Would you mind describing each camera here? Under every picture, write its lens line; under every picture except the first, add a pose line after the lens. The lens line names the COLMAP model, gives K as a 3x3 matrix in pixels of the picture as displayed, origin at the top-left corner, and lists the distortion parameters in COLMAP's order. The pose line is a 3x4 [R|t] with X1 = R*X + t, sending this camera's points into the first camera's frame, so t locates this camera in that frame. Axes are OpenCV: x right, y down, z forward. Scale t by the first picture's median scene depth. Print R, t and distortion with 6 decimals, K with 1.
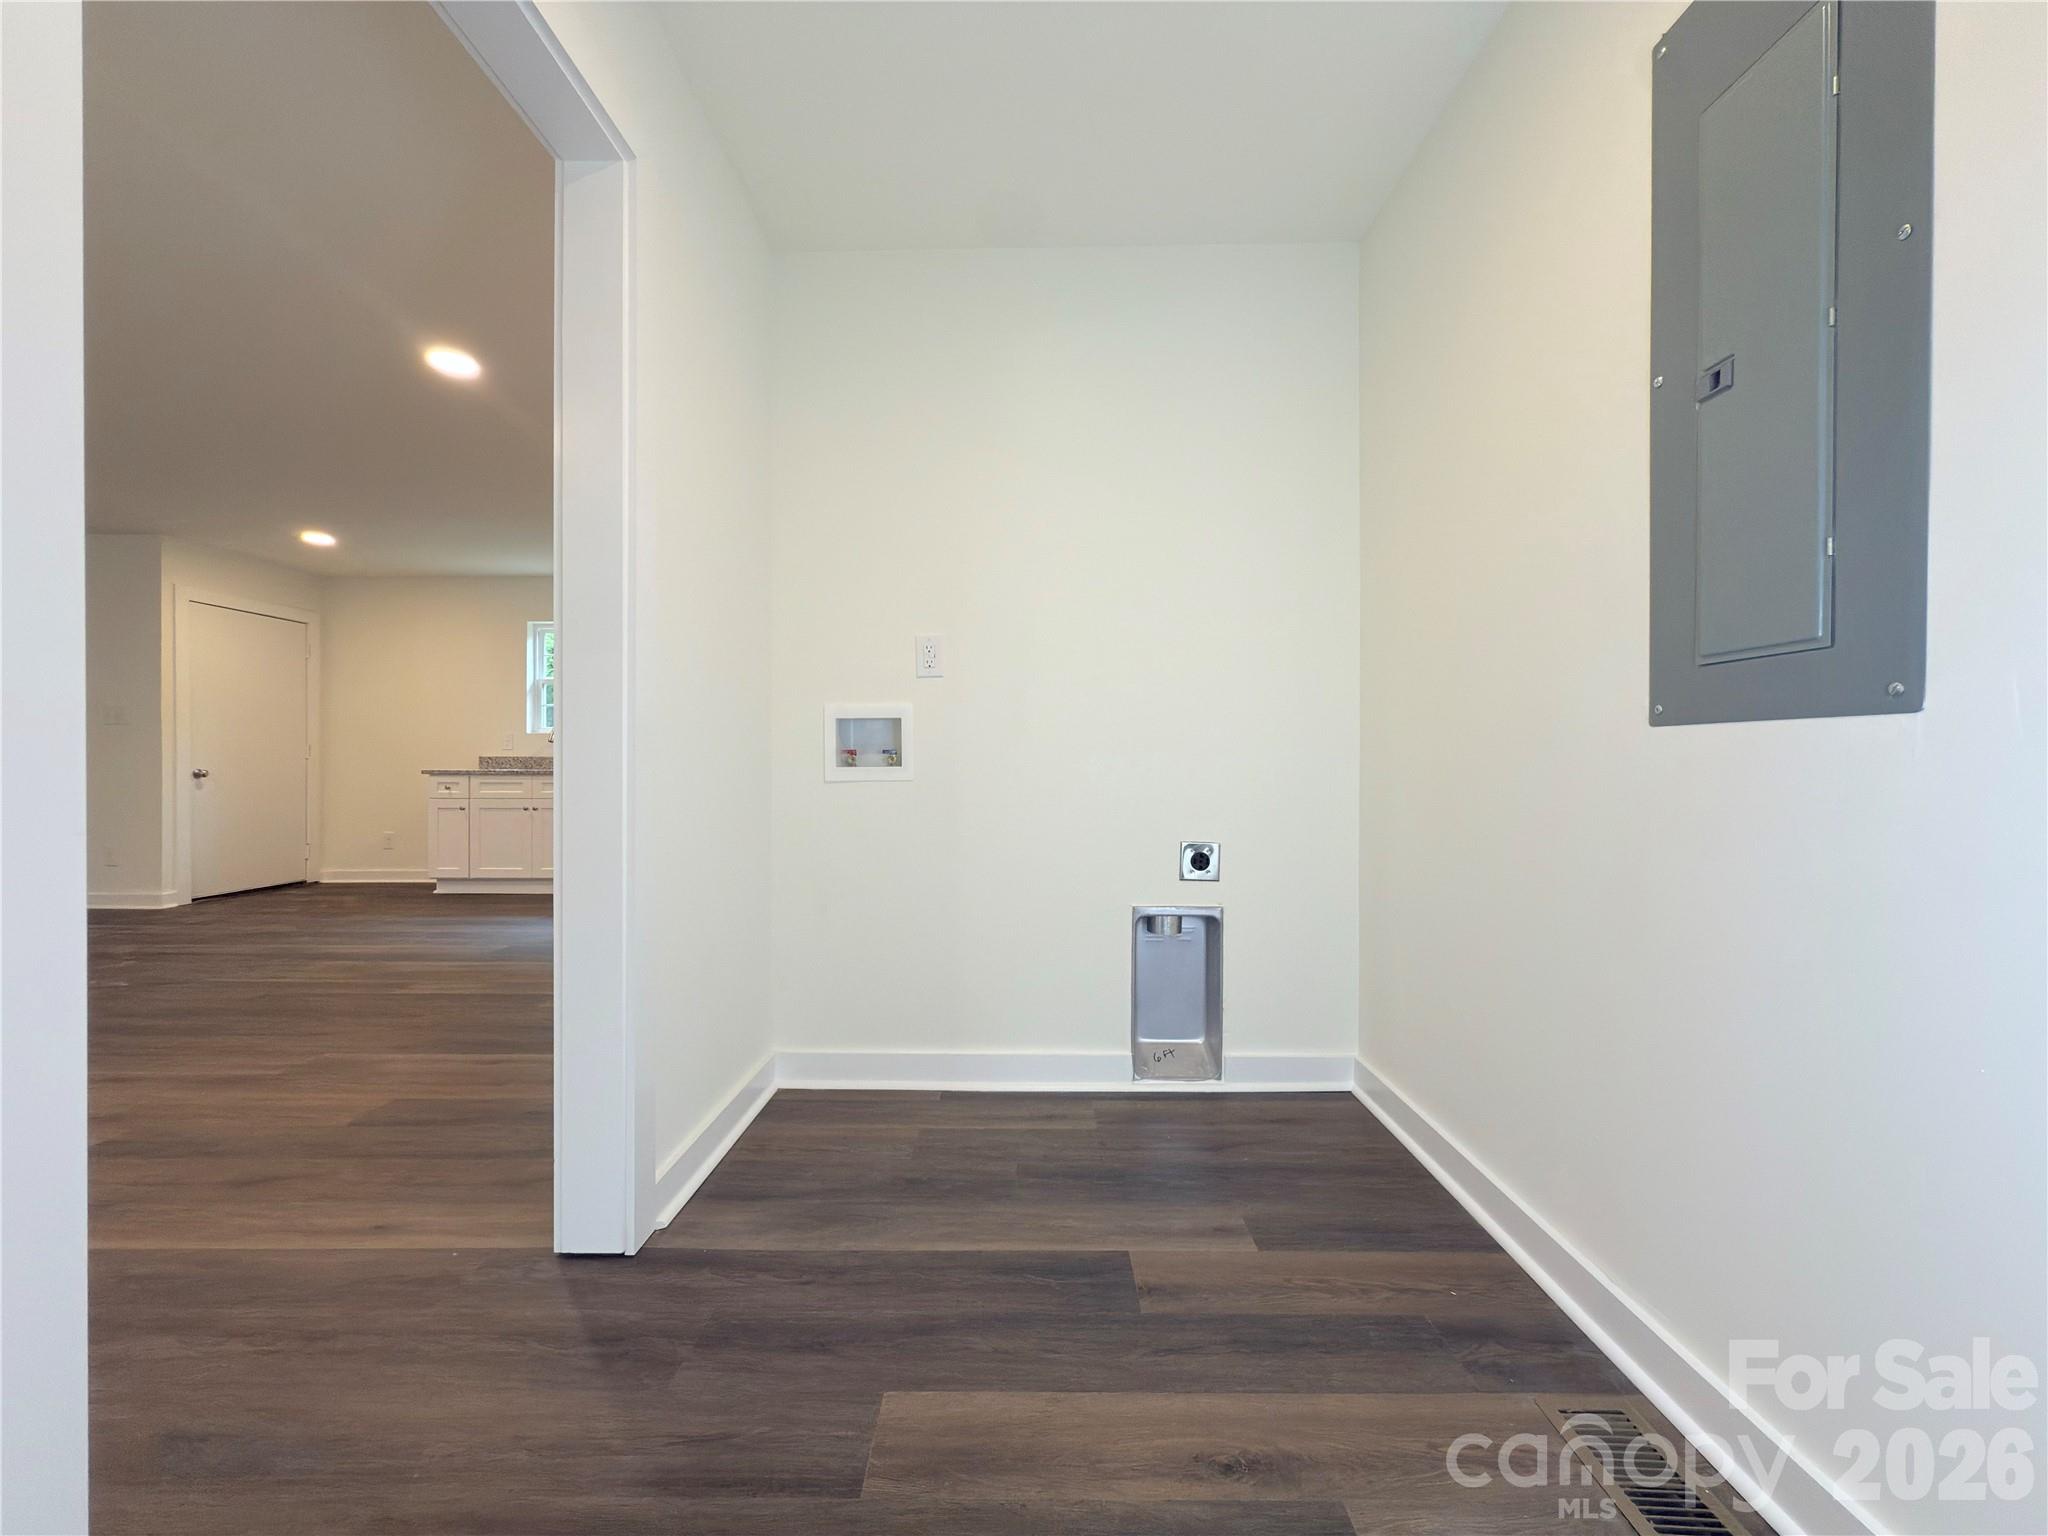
lens RADIAL K [[817.7, 0, 1022.7], [0, 817.7, 763.3], [0, 0, 1]] dist [0.001726, 0.000825]
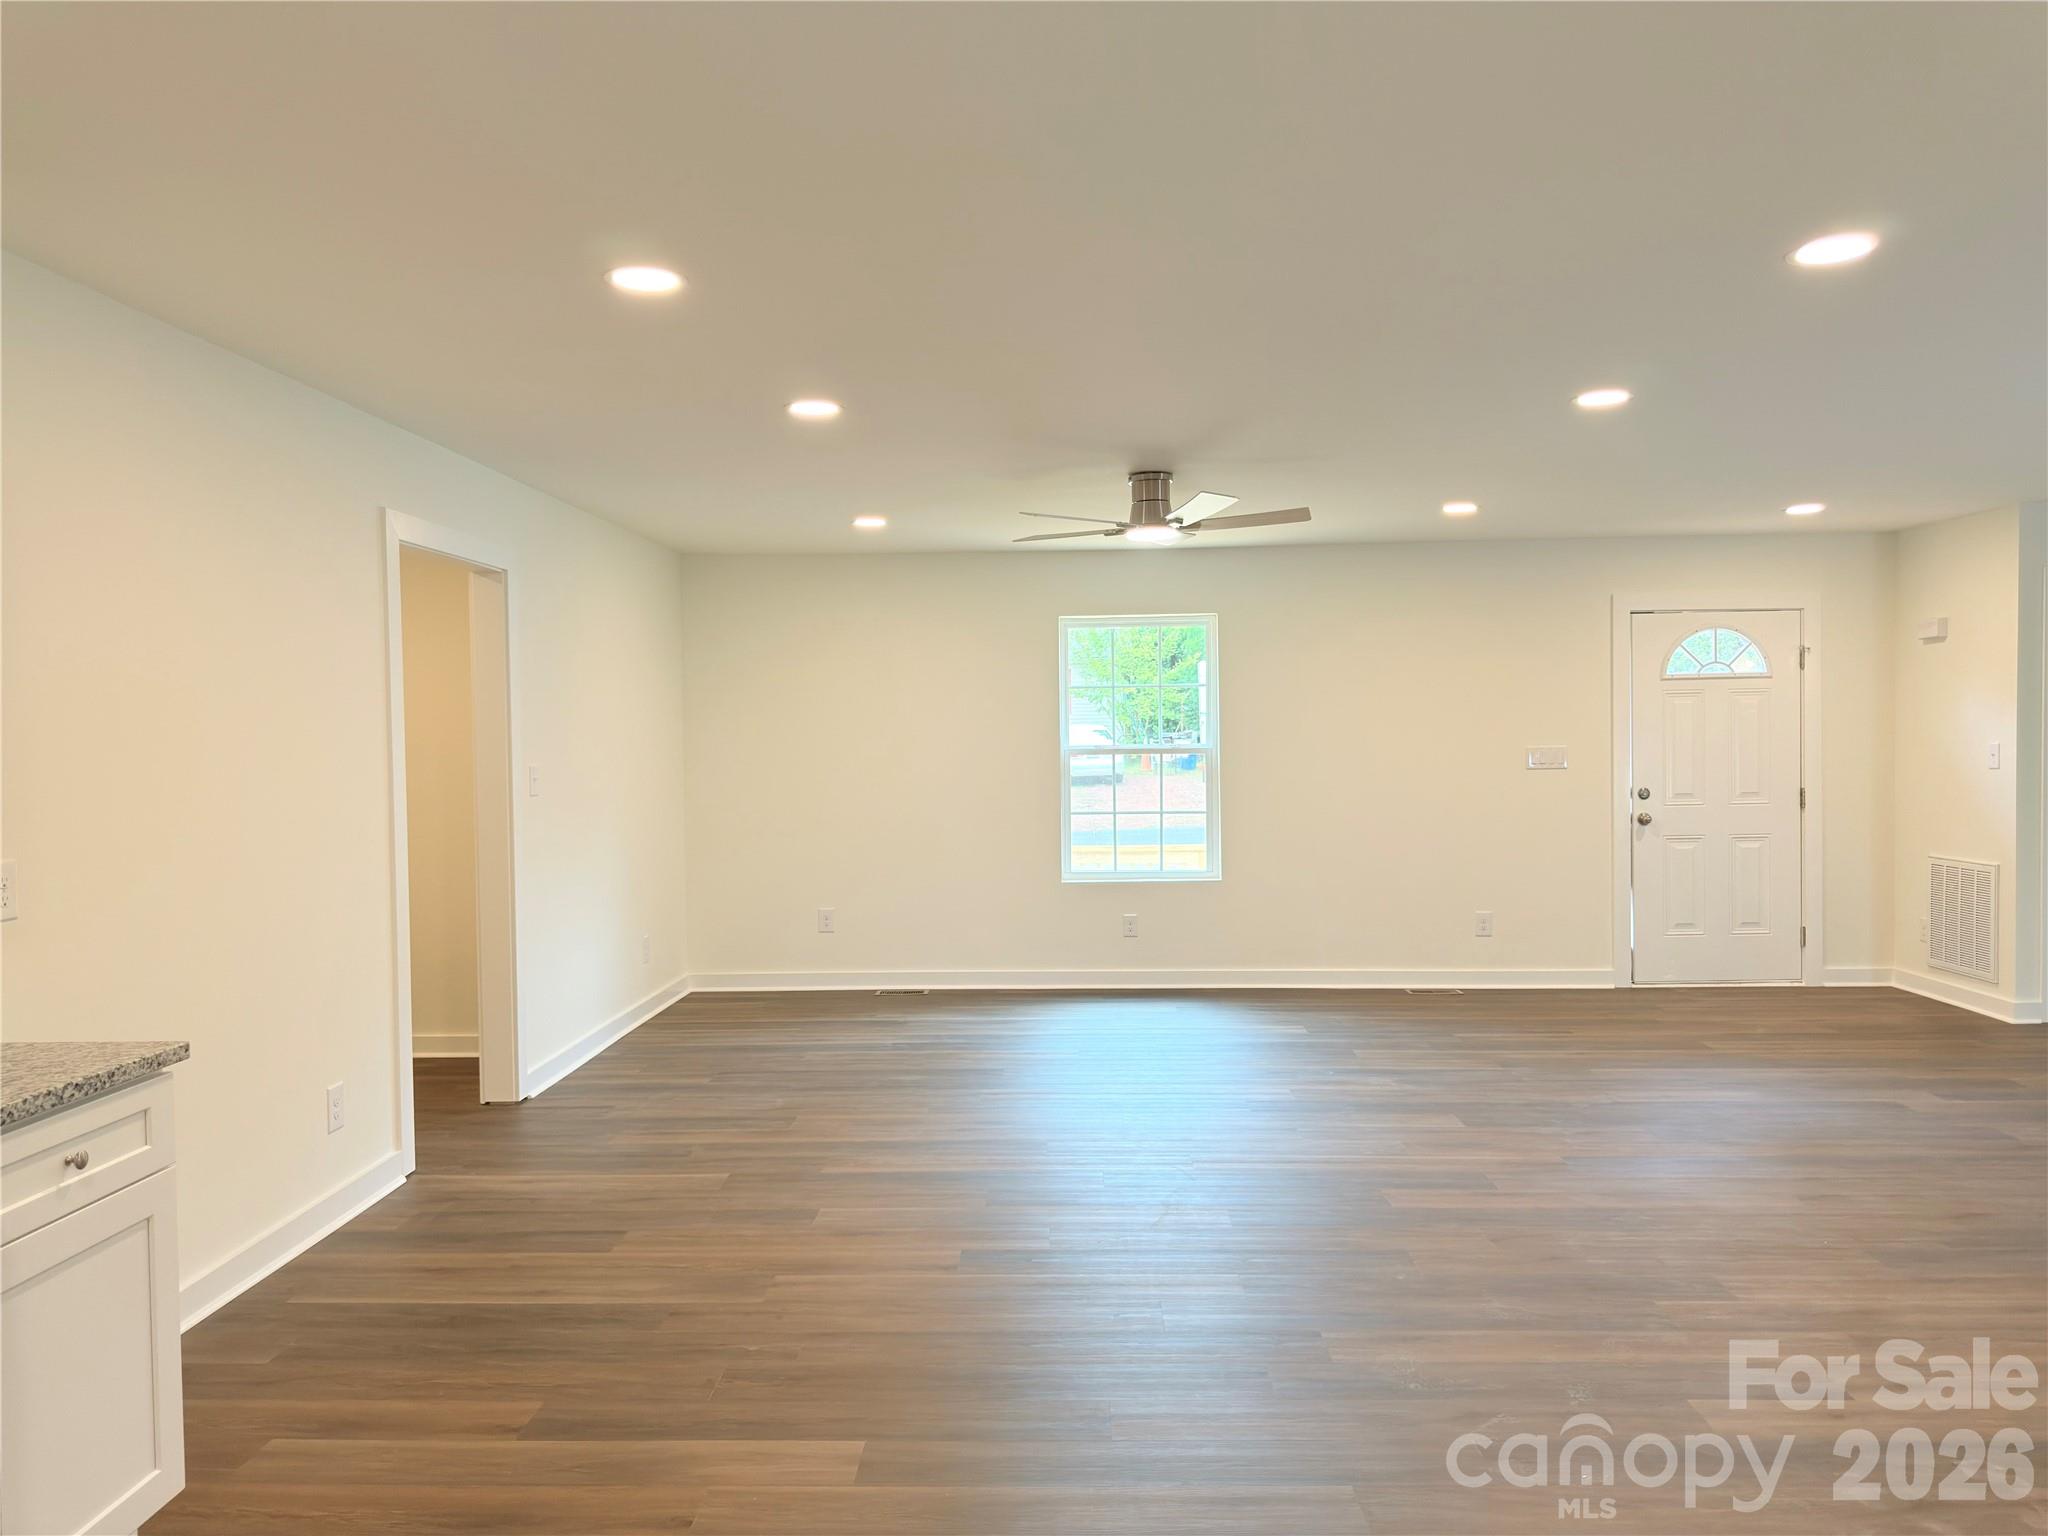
lens RADIAL K [[1454.1, 0, 1023.4], [0, 1454.1, 778.0], [0, 0, 1]] dist [0.004237, -0.002043]
pose [[-0.999698, 0.011786, 0.021584, -0.507857], [0.012351, 0.999579, 0.026237, -0.079689], [-0.021266, 0.026495, -0.999423, 1.059989]]
